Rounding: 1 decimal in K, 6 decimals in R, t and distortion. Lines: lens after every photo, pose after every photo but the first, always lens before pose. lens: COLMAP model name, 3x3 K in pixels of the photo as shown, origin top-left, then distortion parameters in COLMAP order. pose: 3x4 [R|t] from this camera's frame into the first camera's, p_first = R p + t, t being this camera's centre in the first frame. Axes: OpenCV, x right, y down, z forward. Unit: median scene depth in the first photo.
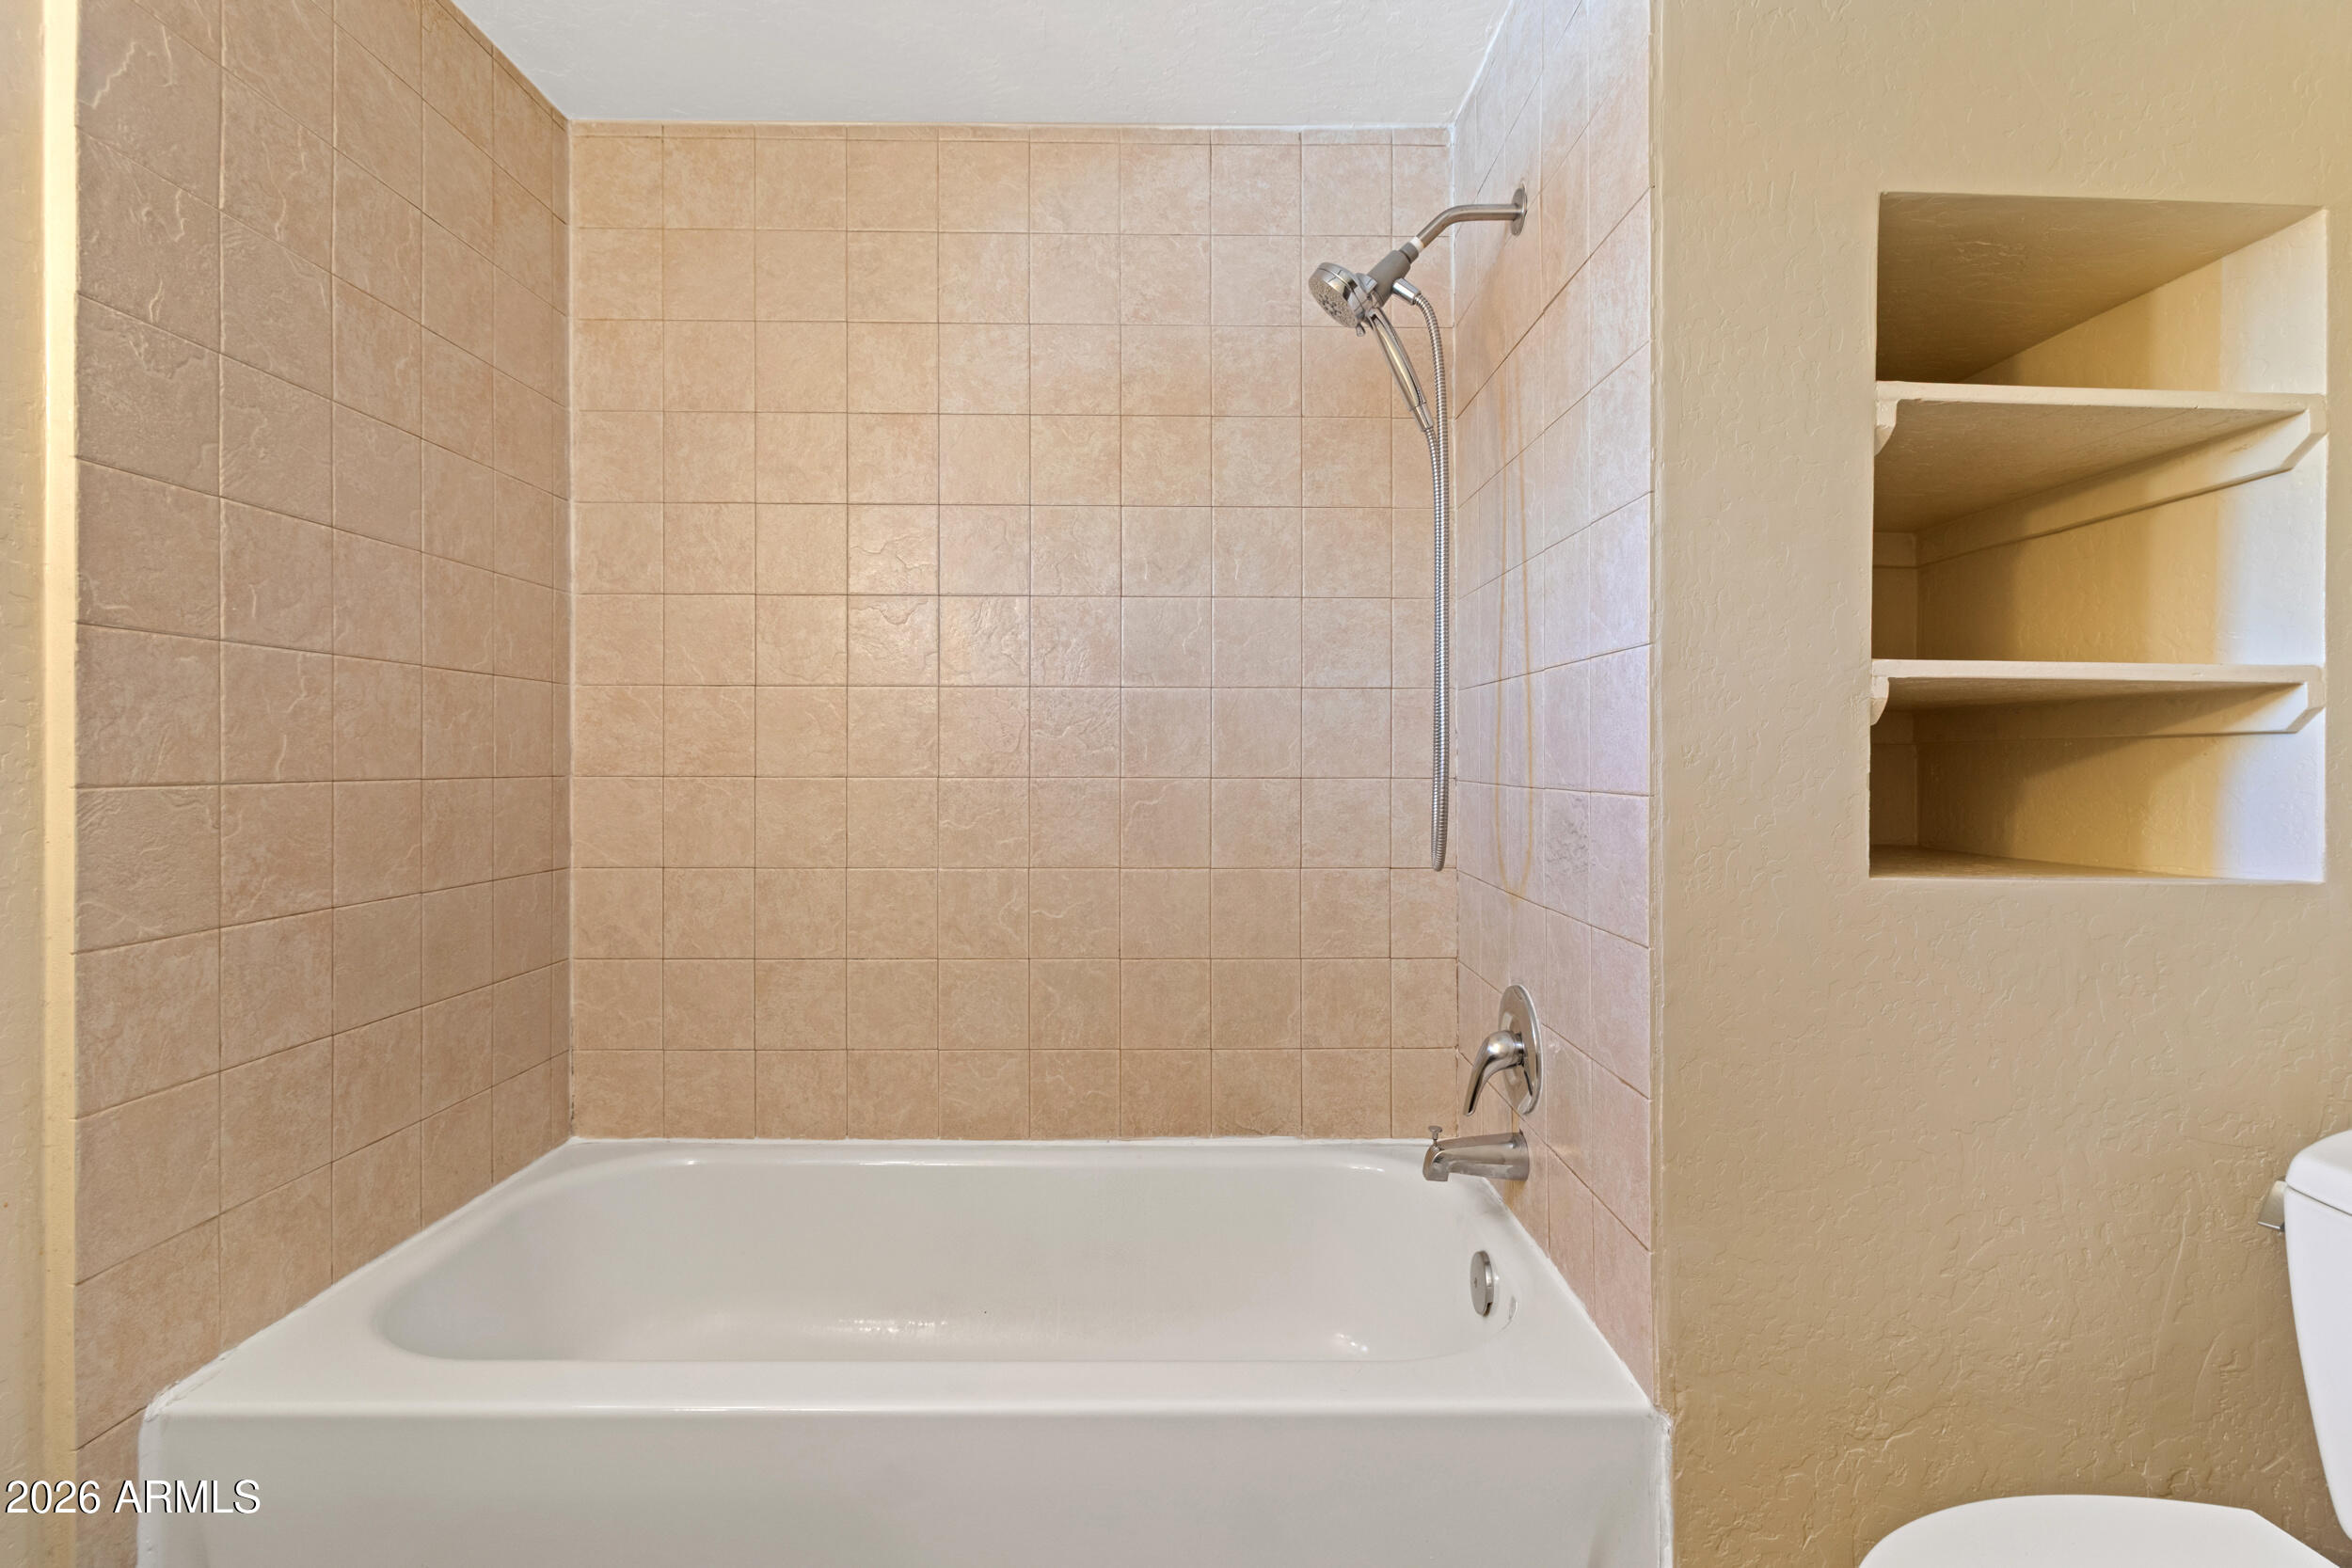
lens RADIAL K [[1107.0, 0, 1181.2], [0, 1107.0, 760.0], [0, 0, 1]] dist [0.006395, 0.000587]
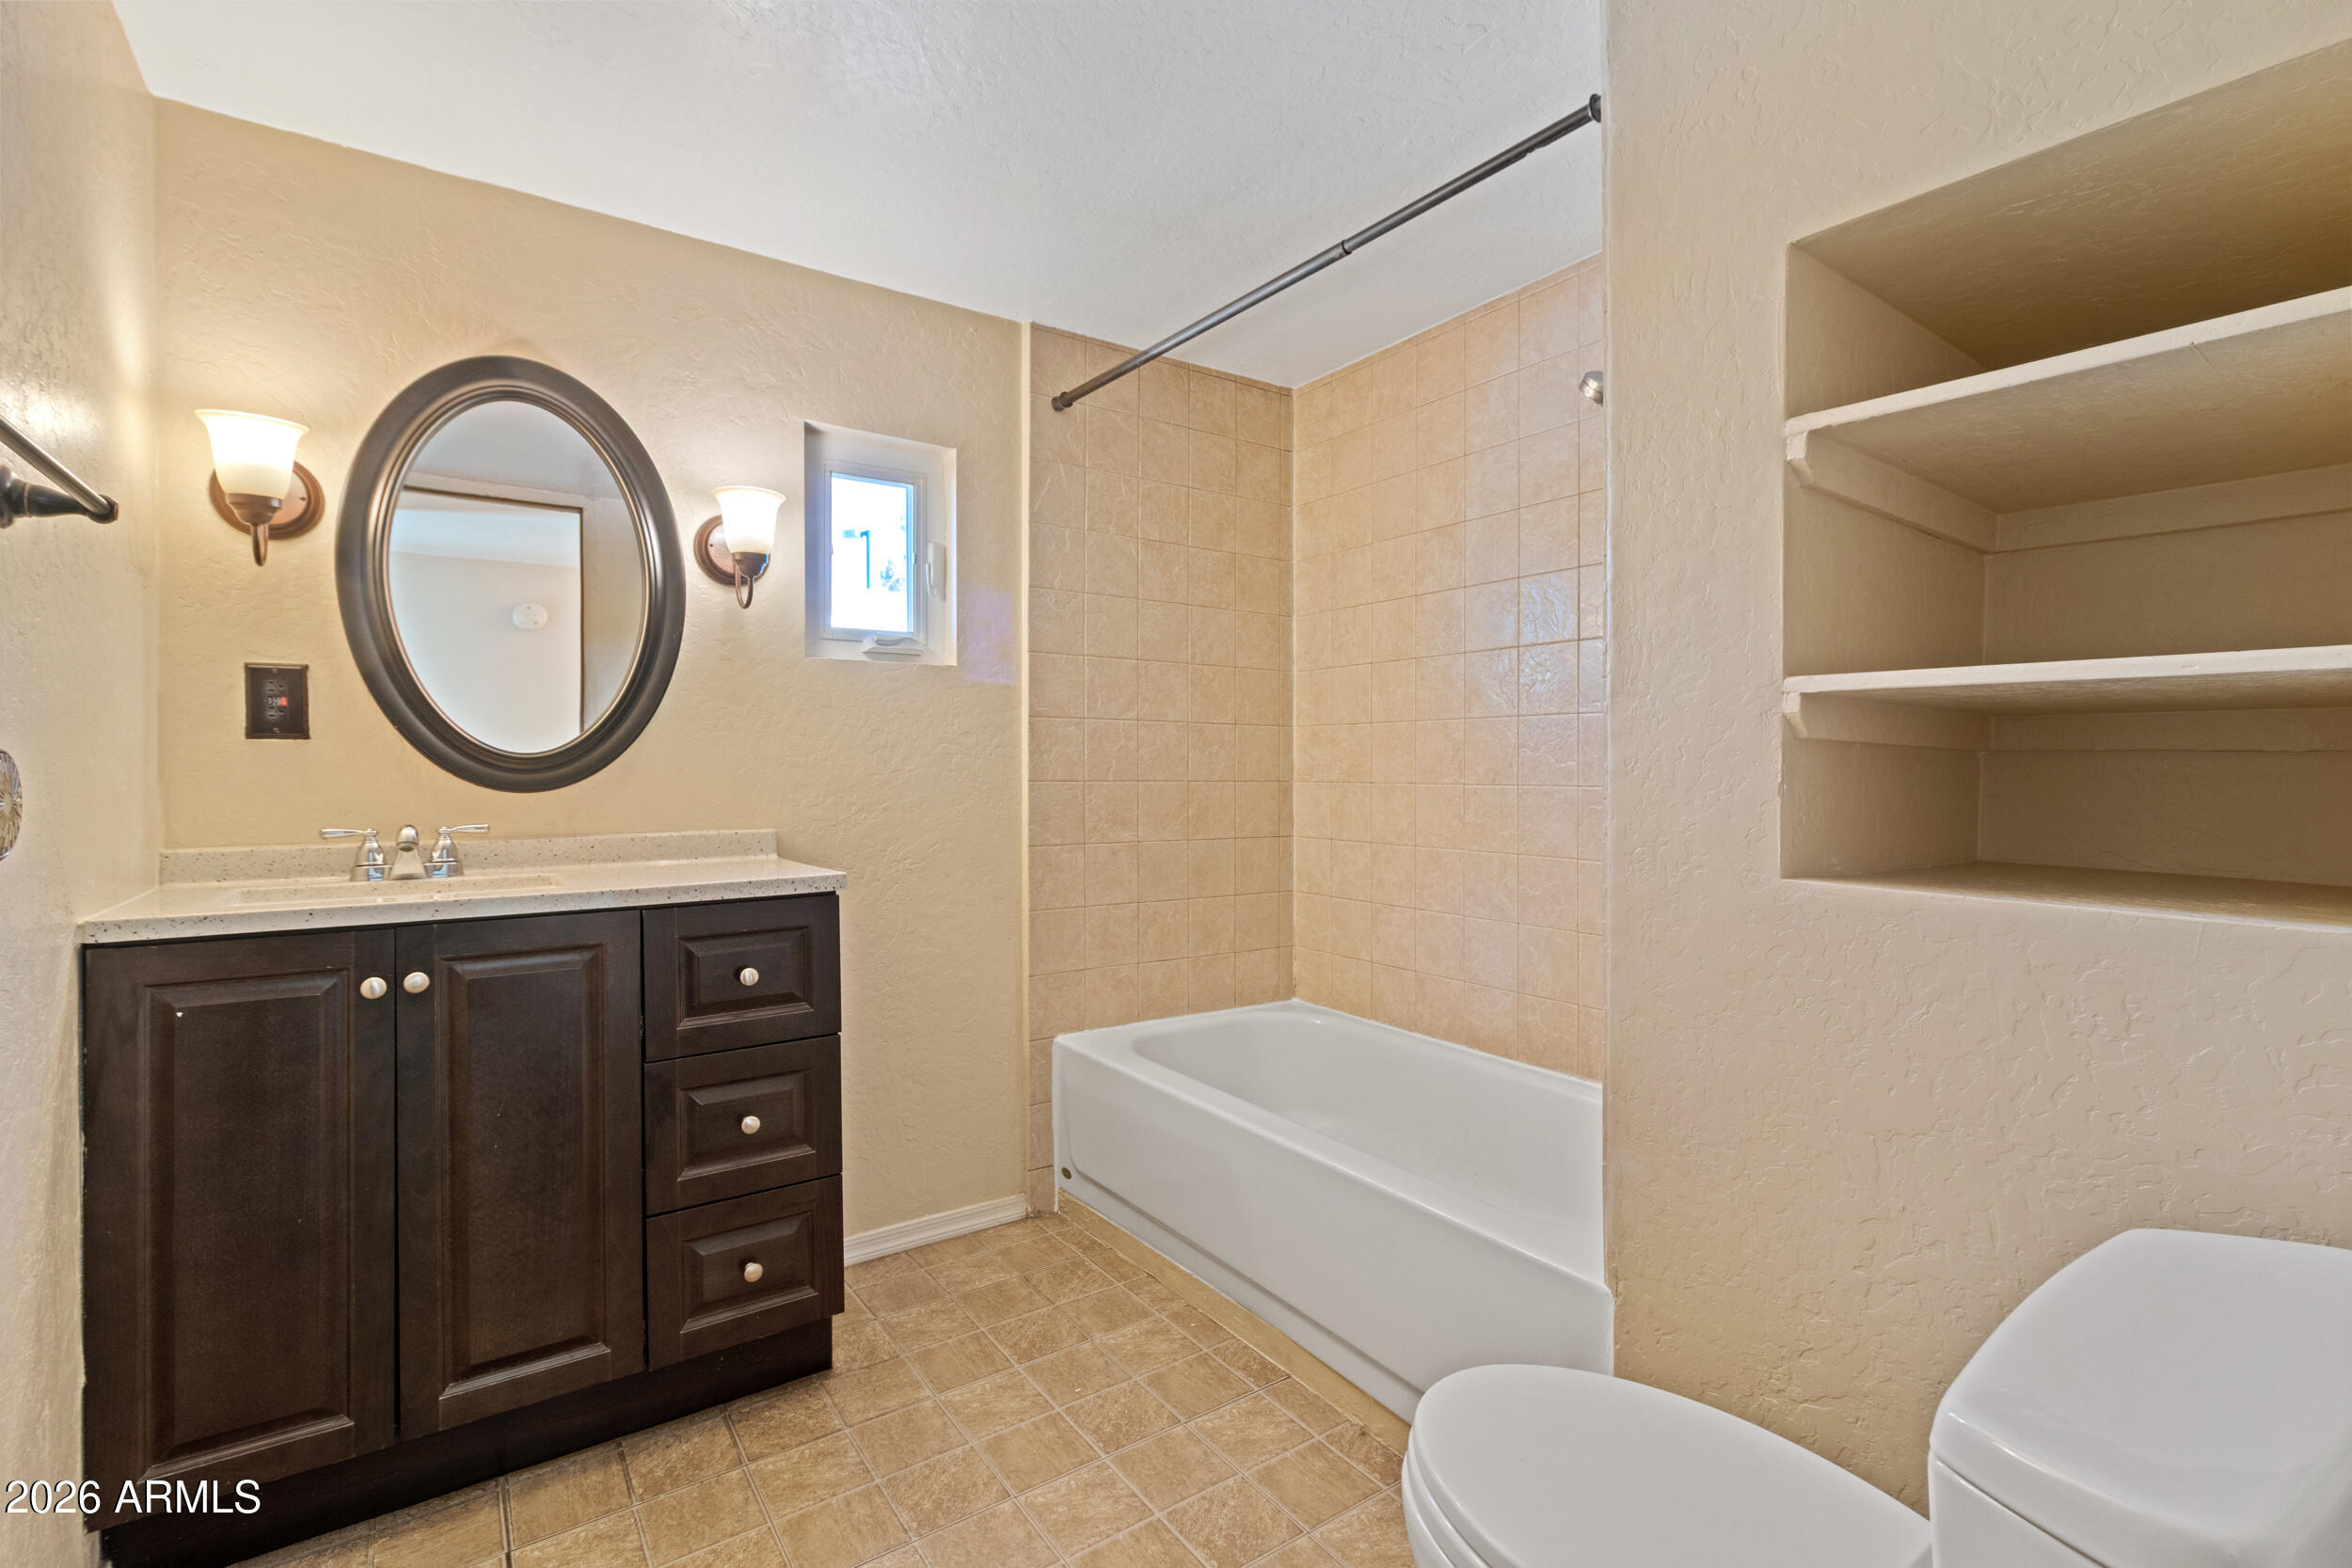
lens RADIAL K [[1107.0, 0, 1185.7], [0, 1107.0, 785.1], [0, 0, 1]] dist [0.006395, 0.000587]
pose [[0.549715, 0.010410, -0.835287, 0.760814], [-0.003610, 0.999943, 0.010086, 0.003687], [0.835344, -0.002528, 0.549721, -0.051610]]
